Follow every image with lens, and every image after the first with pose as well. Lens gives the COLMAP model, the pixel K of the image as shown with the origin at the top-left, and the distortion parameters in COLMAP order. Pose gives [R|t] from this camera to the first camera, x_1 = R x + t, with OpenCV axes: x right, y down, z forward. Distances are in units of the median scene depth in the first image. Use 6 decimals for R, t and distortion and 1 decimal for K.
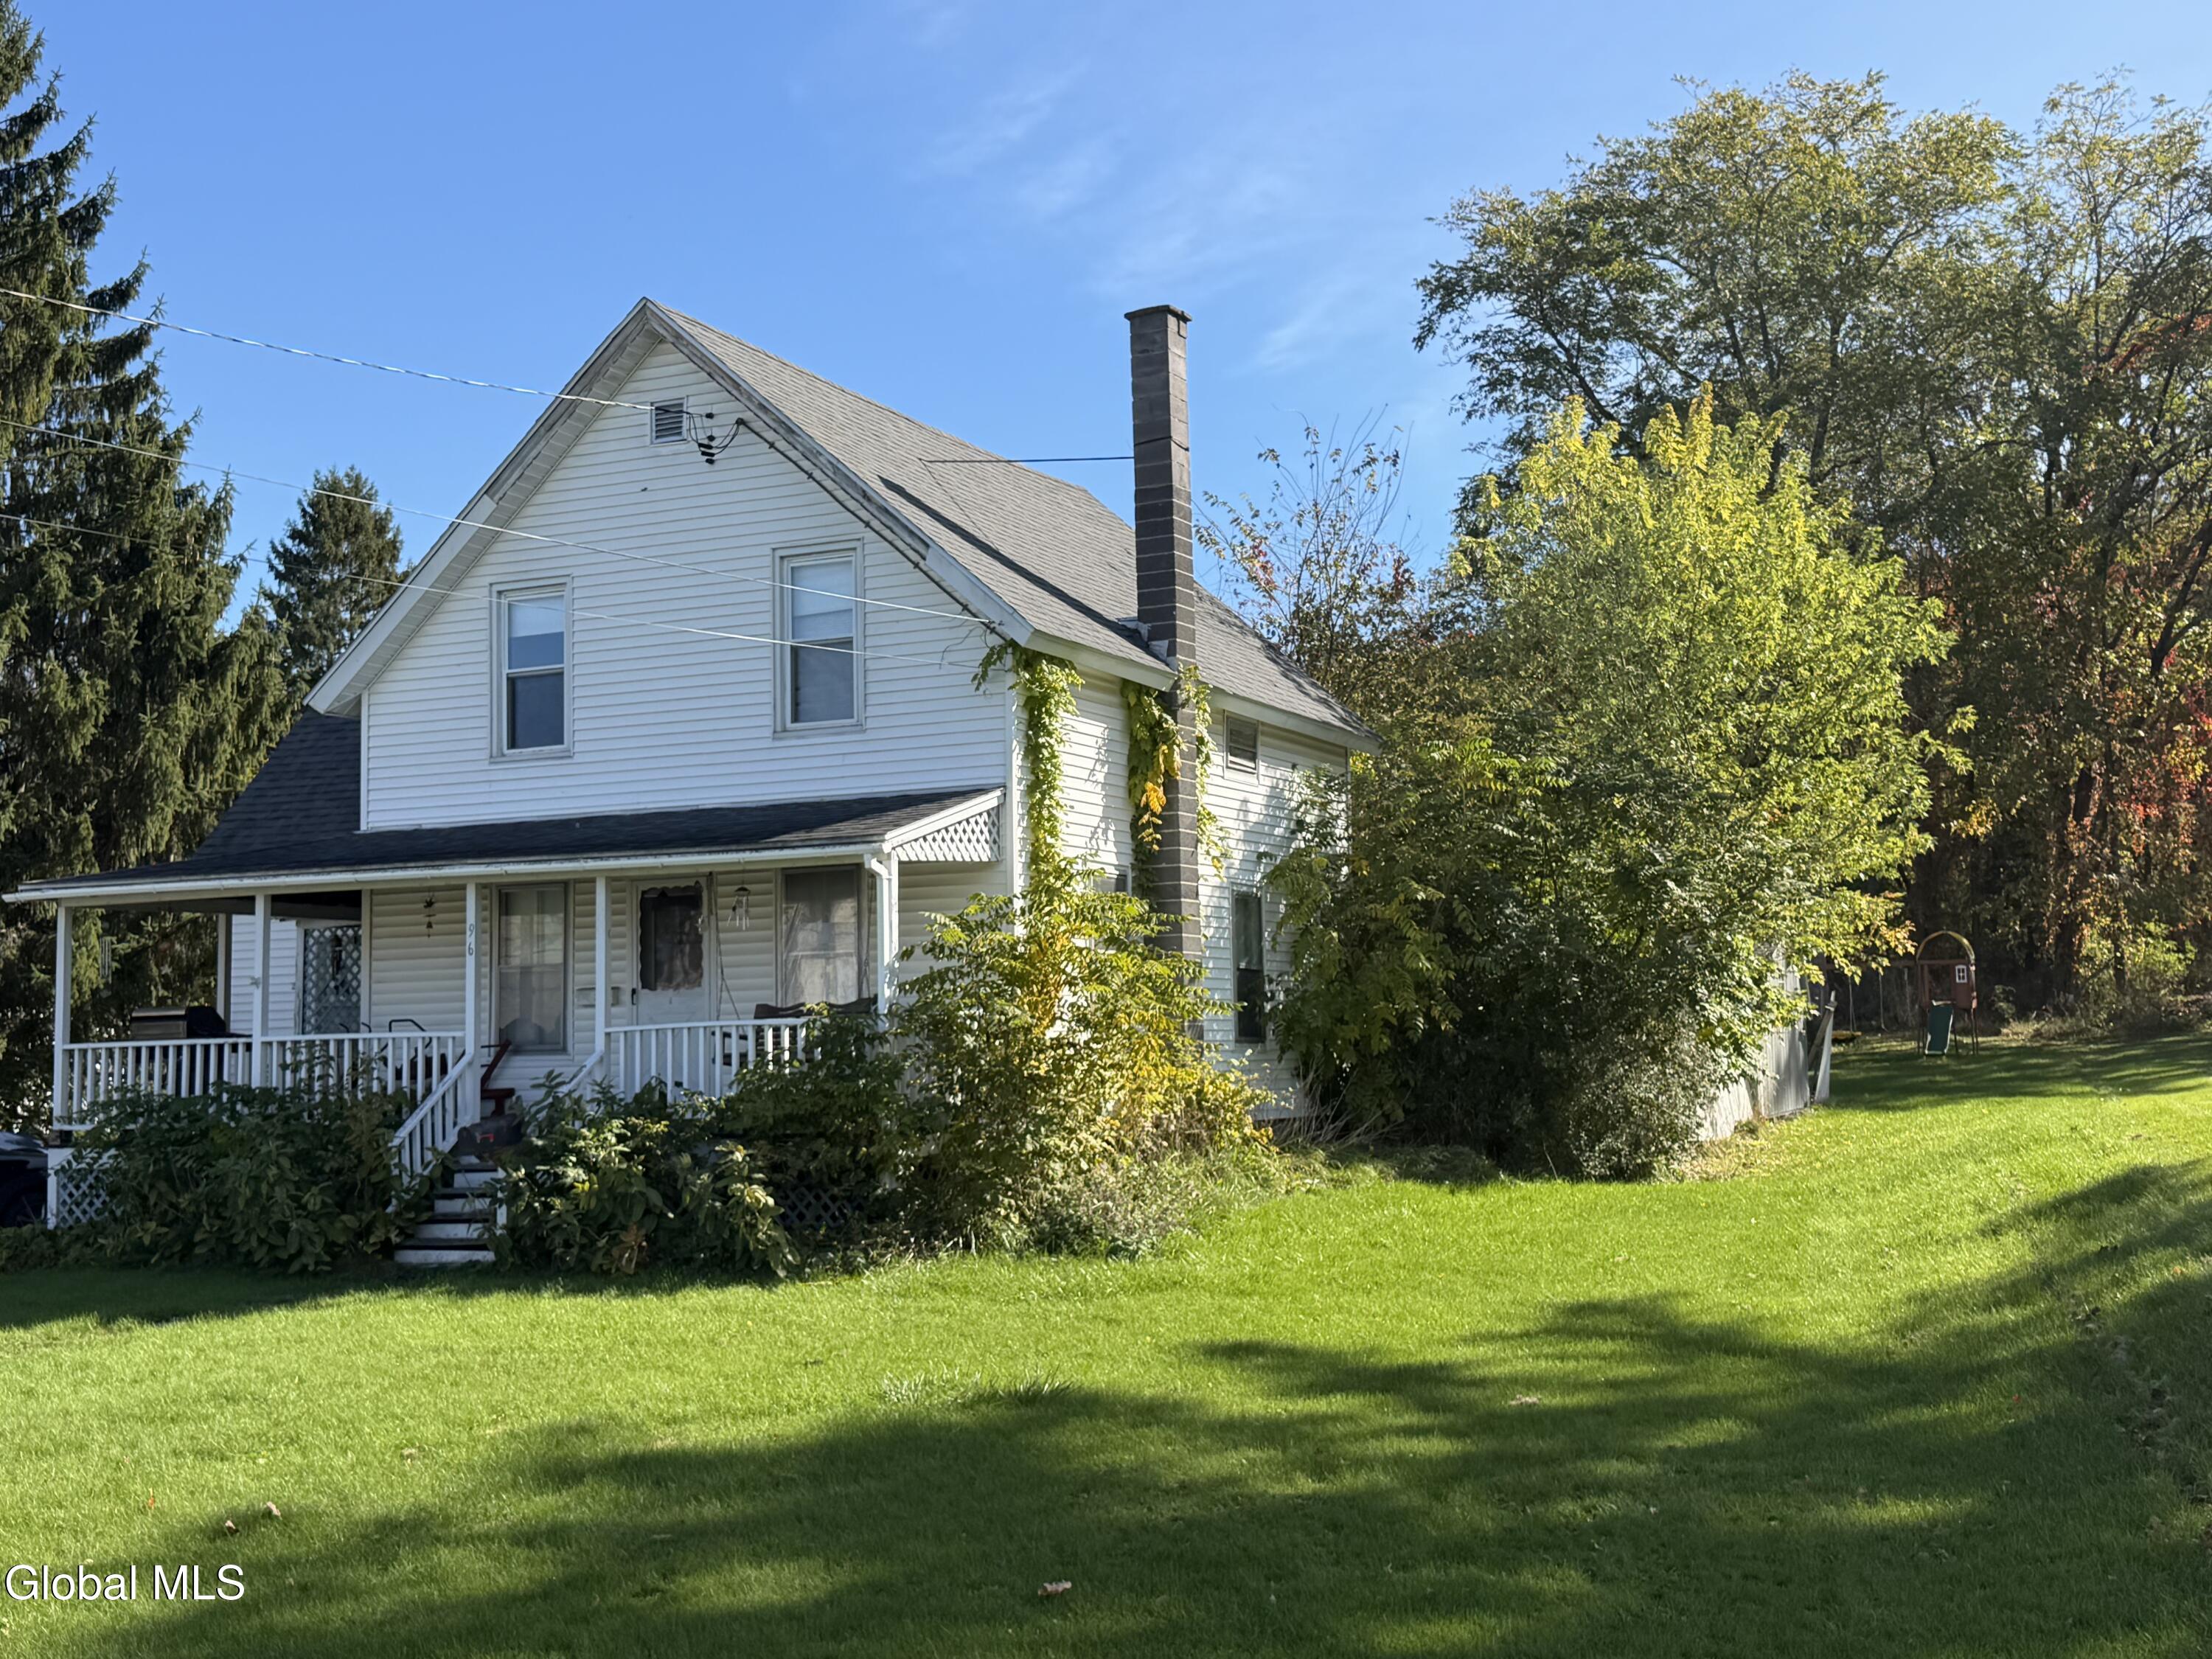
lens RADIAL K [[2606.4, 0, 1106.0], [0, 2606.4, 829.5], [0, 0, 1]] dist [0.187890, -0.437230]
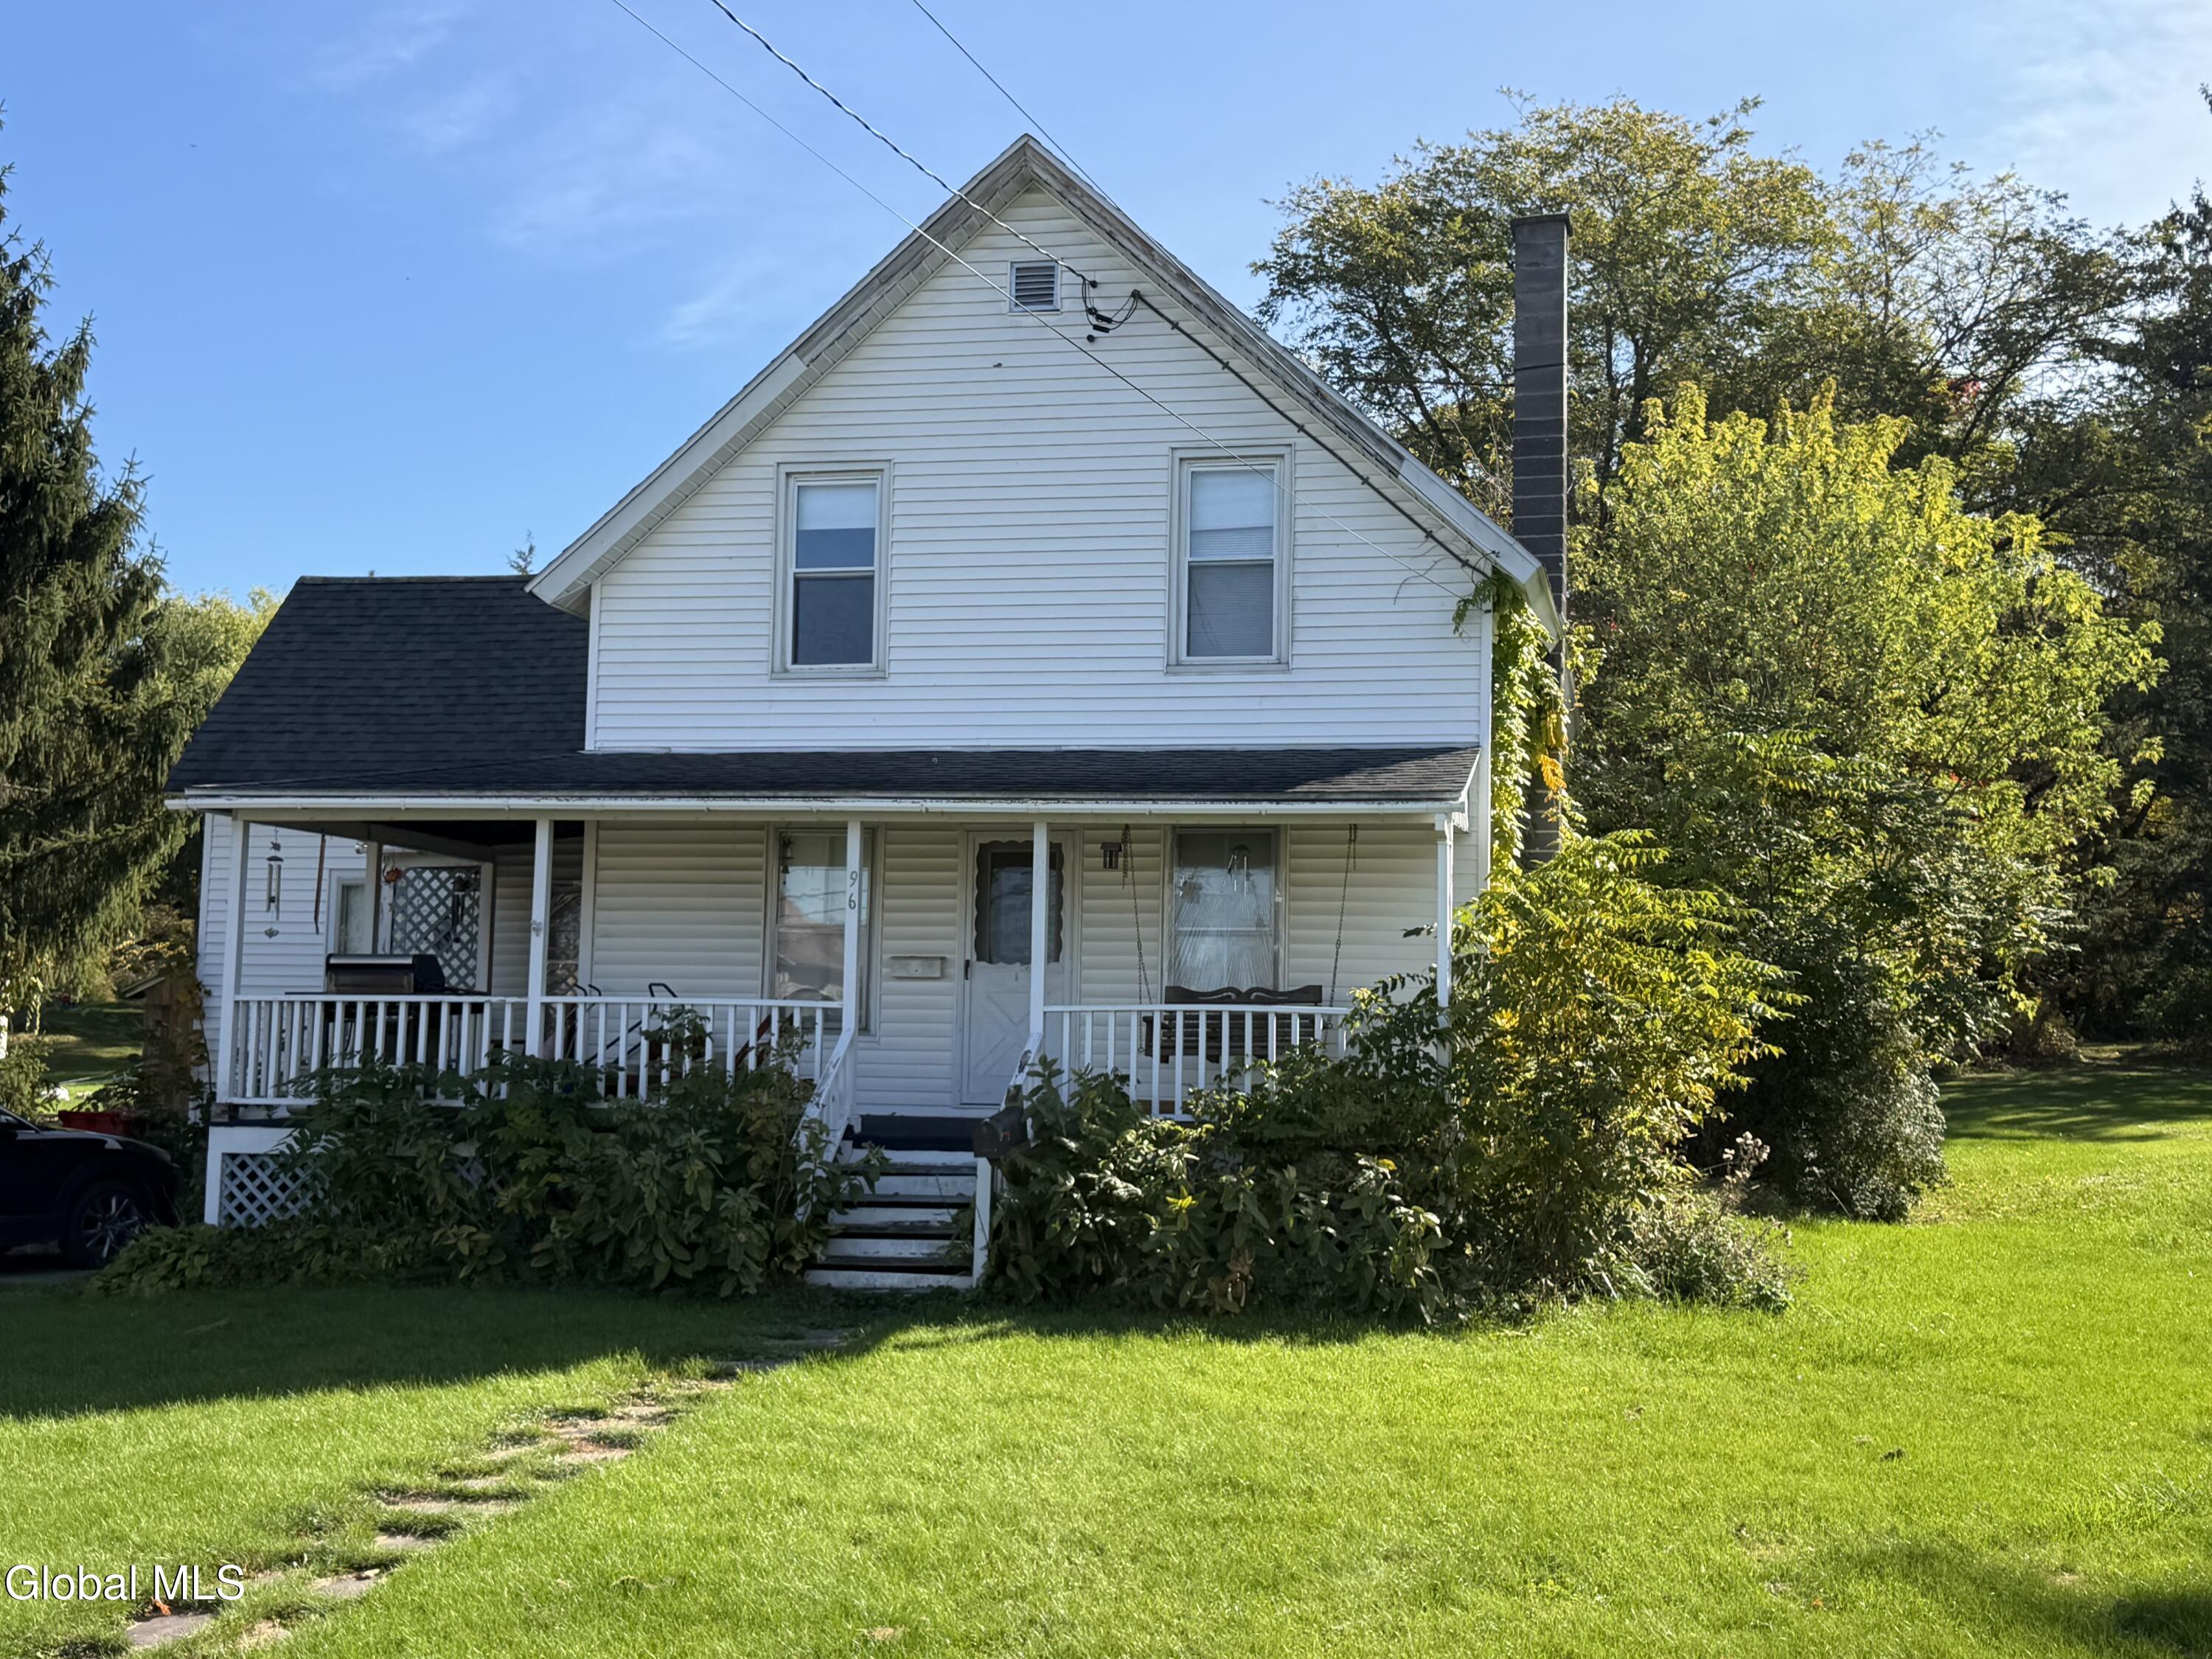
lens RADIAL K [[2606.4, 0, 1106.0], [0, 2606.4, 829.5], [0, 0, 1]] dist [0.187890, -0.437230]
pose [[0.971573, 0.060864, 0.228782, -0.316803], [-0.060064, 0.998140, -0.010465, 0.024261], [-0.228993, -0.003574, 0.973422, 0.174370]]
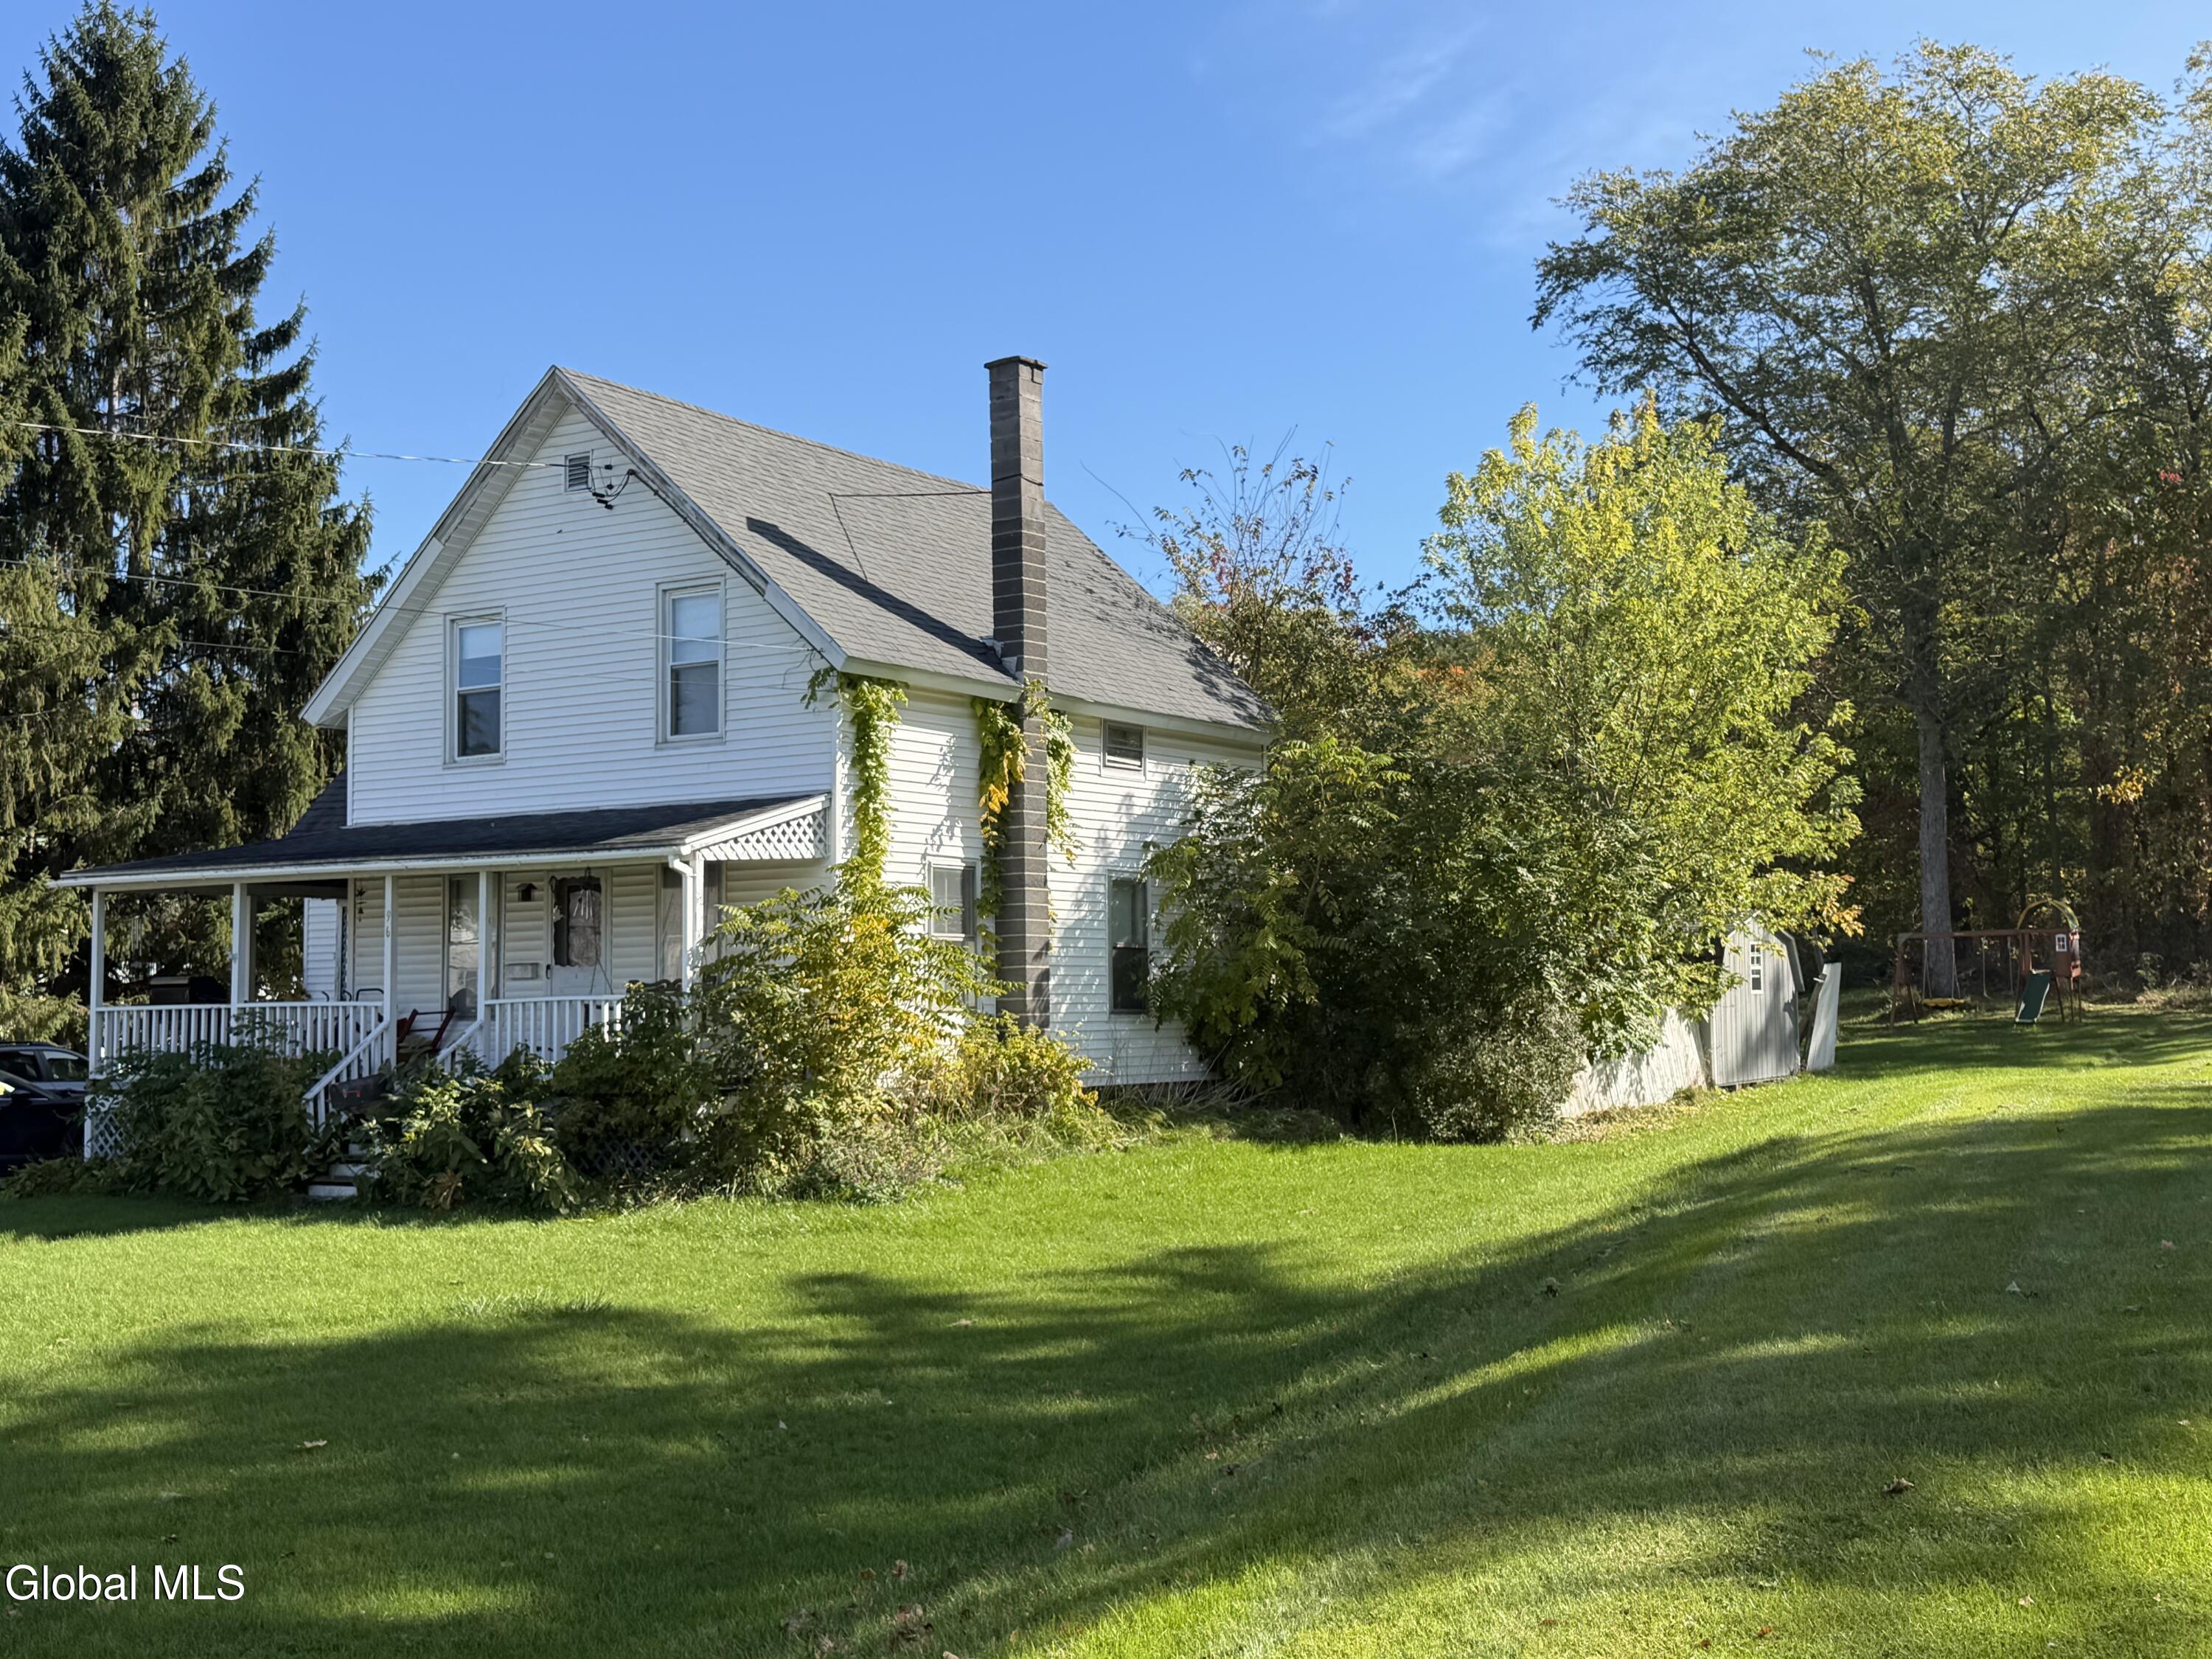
lens RADIAL K [[2608.4, 0, 1080.4], [0, 2608.4, 840.1], [0, 0, 1]] dist [0.197075, -0.491964]
pose [[0.988048, -0.000373, -0.154149, 0.222270], [0.004114, 0.999705, 0.023951, -0.020410], [0.154094, -0.024299, 0.987757, -0.105526]]
